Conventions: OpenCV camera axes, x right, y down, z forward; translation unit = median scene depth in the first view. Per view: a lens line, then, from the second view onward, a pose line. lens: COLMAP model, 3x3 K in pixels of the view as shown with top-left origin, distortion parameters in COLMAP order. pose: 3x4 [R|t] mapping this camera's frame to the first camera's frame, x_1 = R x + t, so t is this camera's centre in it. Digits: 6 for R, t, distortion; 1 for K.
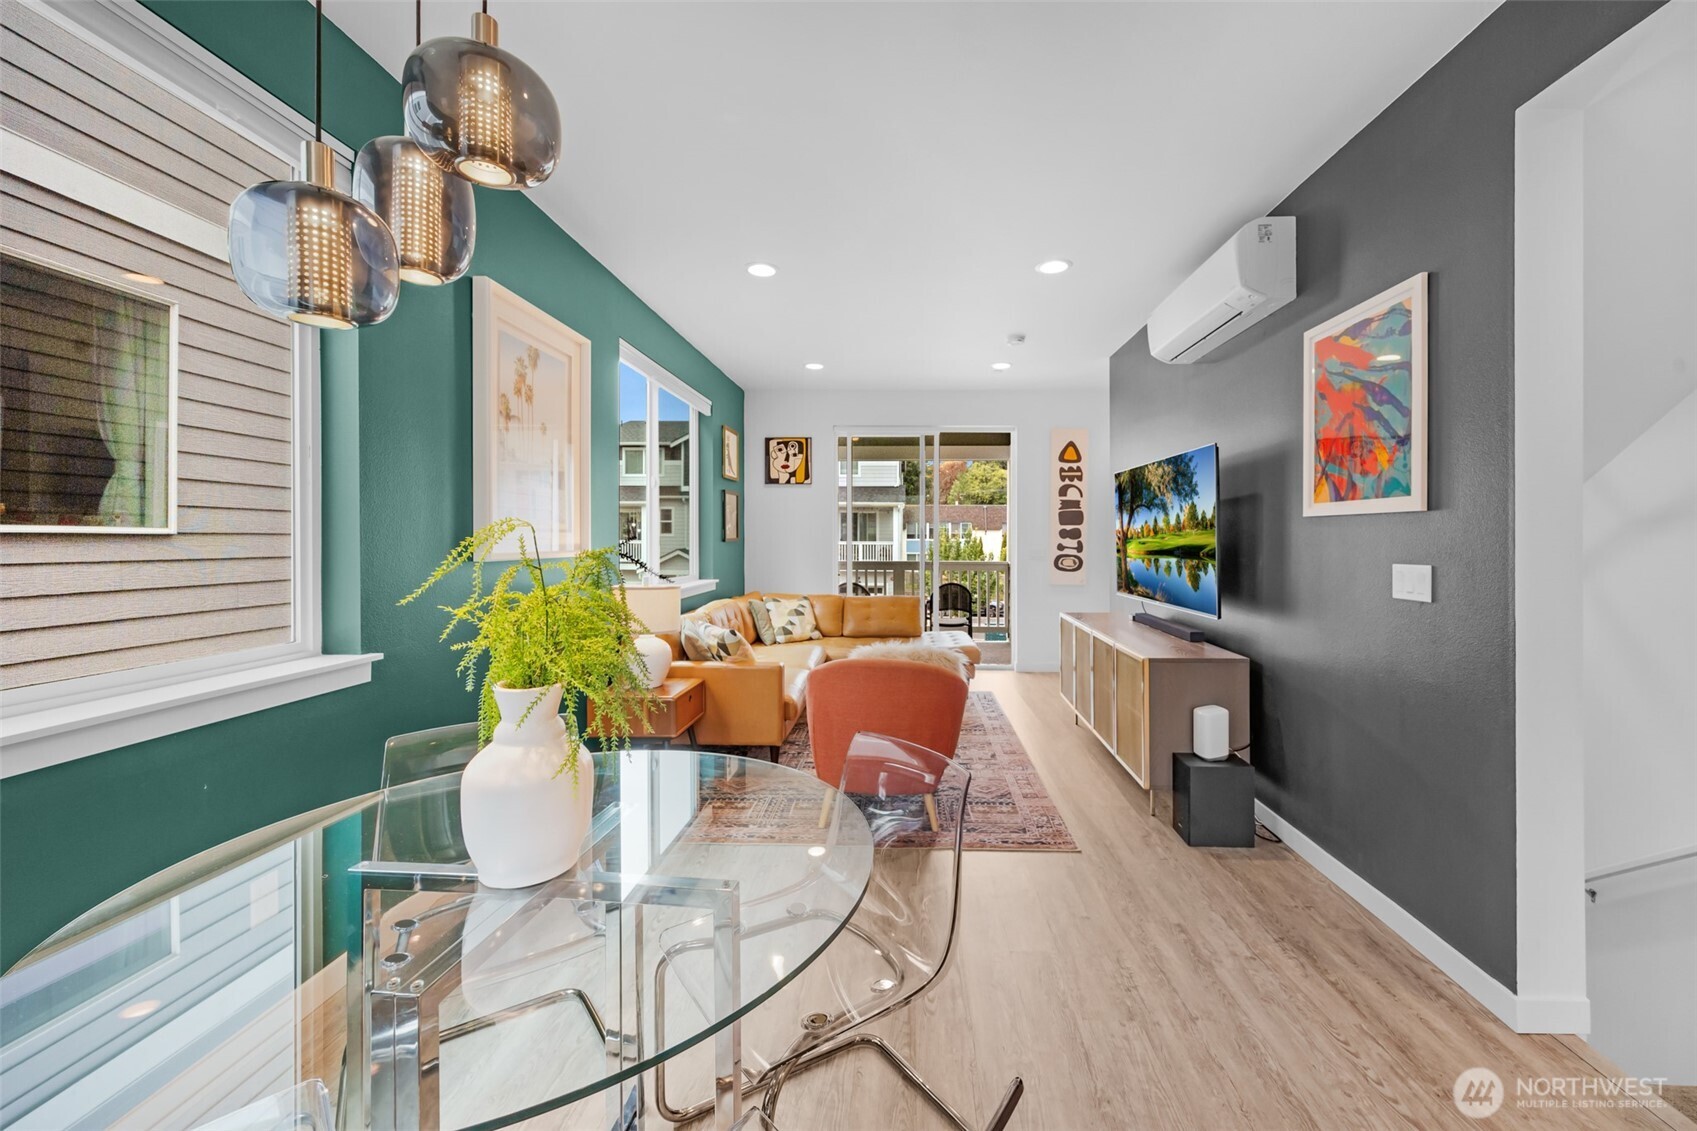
lens RADIAL K [[647.8, 0, 870.8], [0, 647.8, 551.7], [0, 0, 1]] dist [-0.005910, 0.000857]
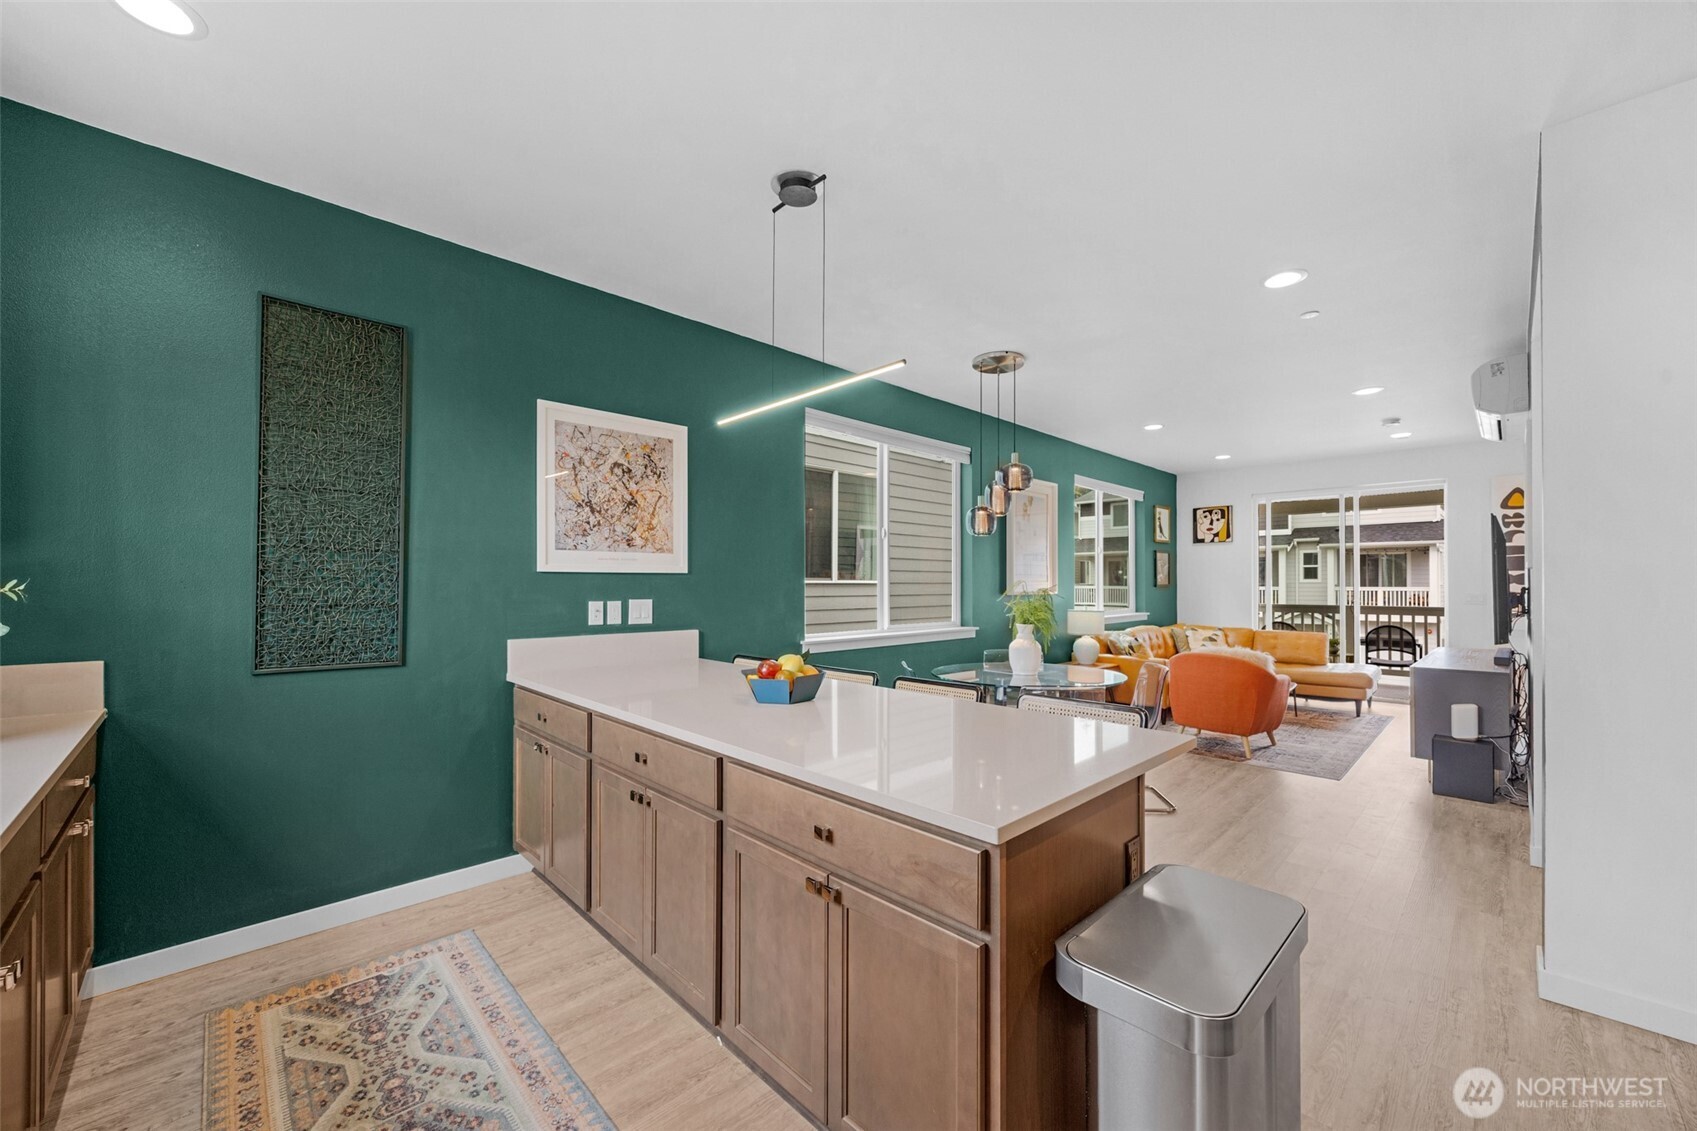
lens RADIAL K [[647.8, 0, 874.3], [0, 647.8, 577.0], [0, 0, 1]] dist [-0.005910, 0.000857]
pose [[0.744324, -0.011735, -0.667716, 0.275876], [-0.009346, 0.999565, -0.027986, 0.008583], [0.667754, 0.027071, 0.743890, -0.493475]]
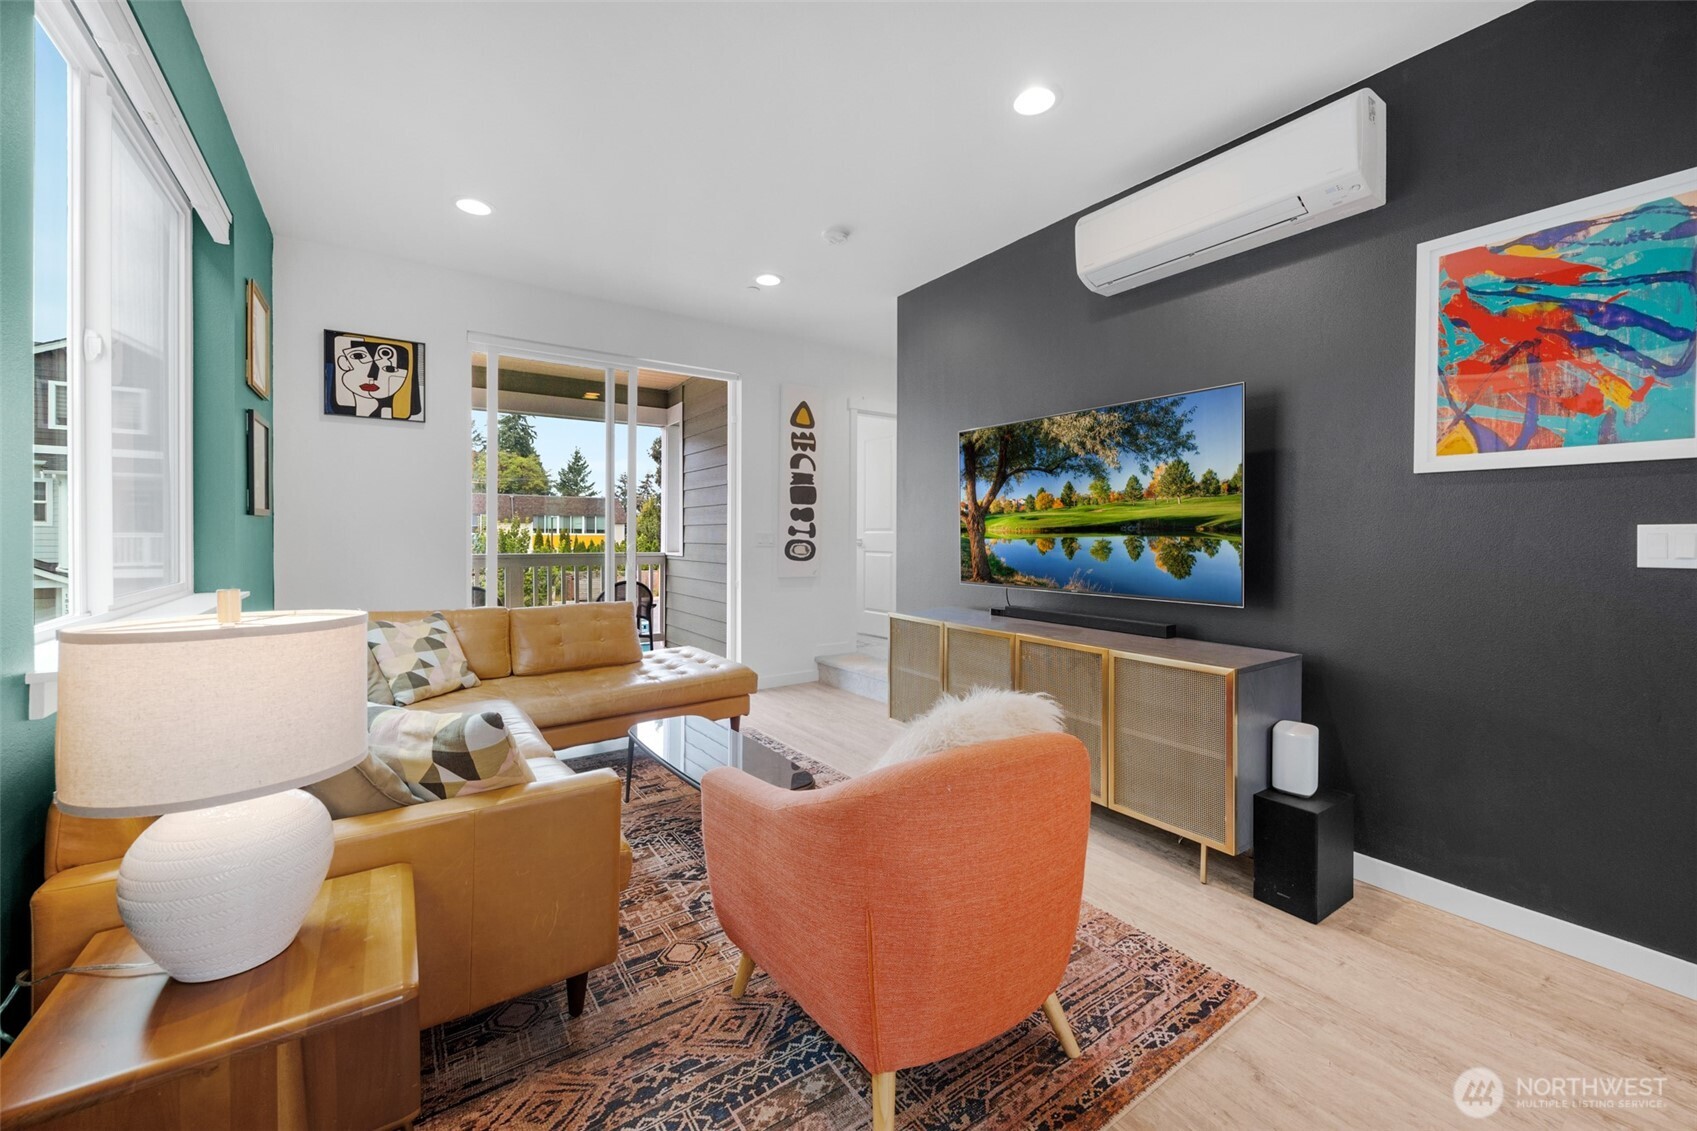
lens RADIAL K [[647.8, 0, 814.6], [0, 647.8, 543.8], [0, 0, 1]] dist [-0.005910, 0.000857]
pose [[0.800497, -0.004856, 0.599316, -0.189178], [0.009024, 0.999951, -0.003951, 0.013908], [-0.599268, 0.008571, 0.800502, 0.371416]]
